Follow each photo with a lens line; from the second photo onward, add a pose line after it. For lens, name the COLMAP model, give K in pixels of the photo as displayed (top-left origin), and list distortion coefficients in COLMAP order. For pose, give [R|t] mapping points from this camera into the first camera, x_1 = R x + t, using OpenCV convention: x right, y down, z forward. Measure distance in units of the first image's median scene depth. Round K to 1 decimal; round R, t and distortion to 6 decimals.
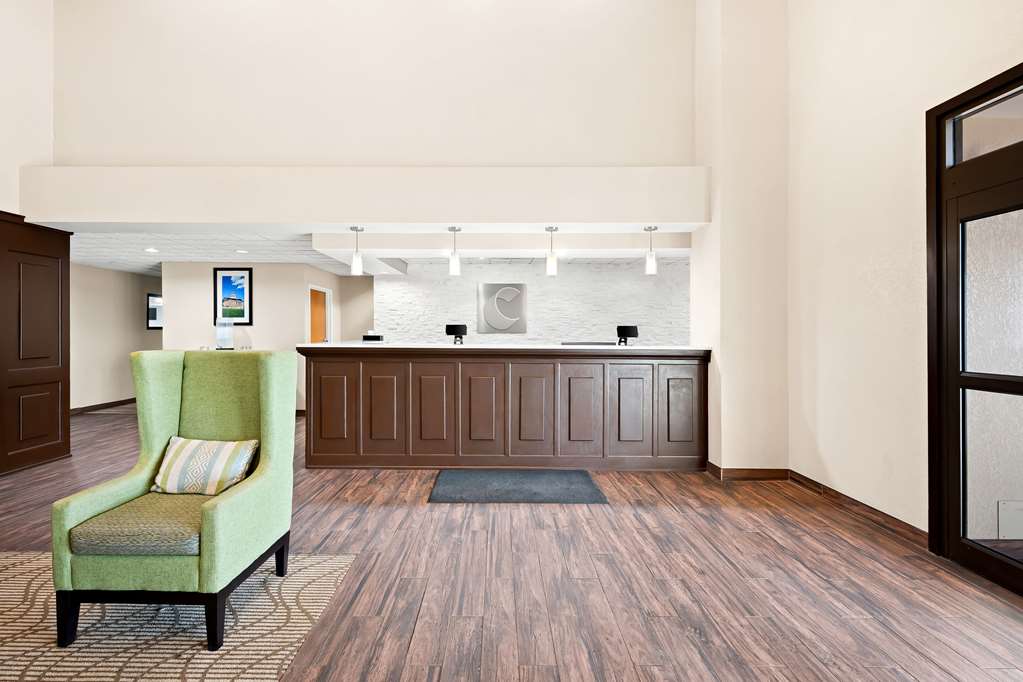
lens RADIAL K [[445.1, 0, 511.9], [0, 445.1, 331.2], [0, 0, 1]] dist [-0.001832, -0.000117]
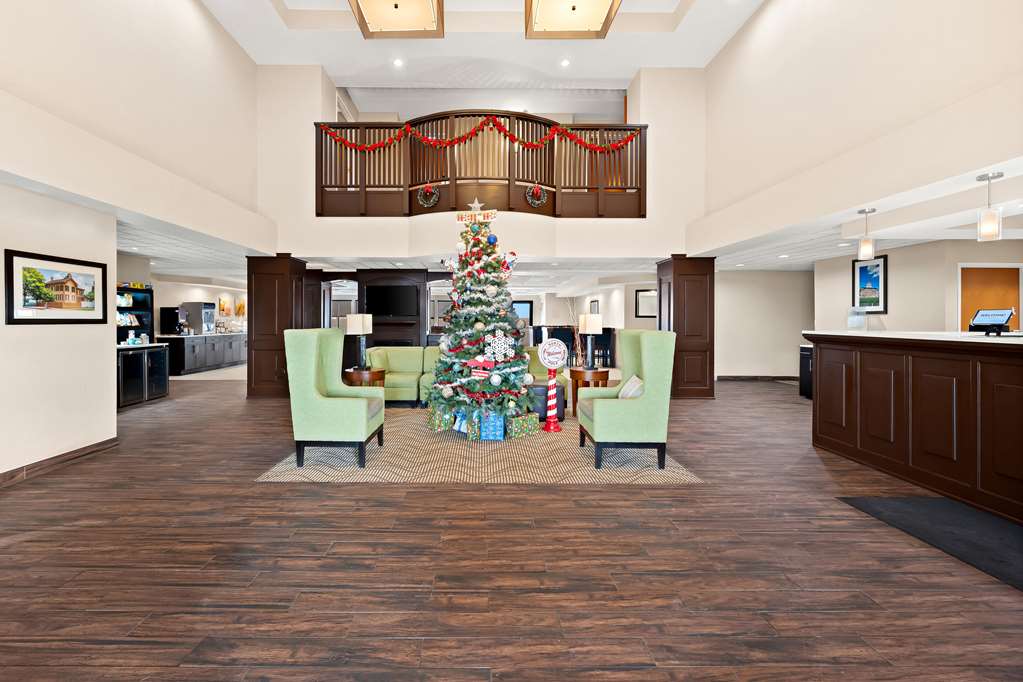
lens RADIAL K [[415.6, 0, 483.2], [0, 415.6, 320.2], [0, 0, 1]] dist [0.002283, 0.000402]
pose [[0.025409, 0.002415, -0.999674, 0.661291], [-0.003730, 0.999990, 0.002321, 0.004597], [0.999670, 0.003670, 0.025418, 0.208851]]
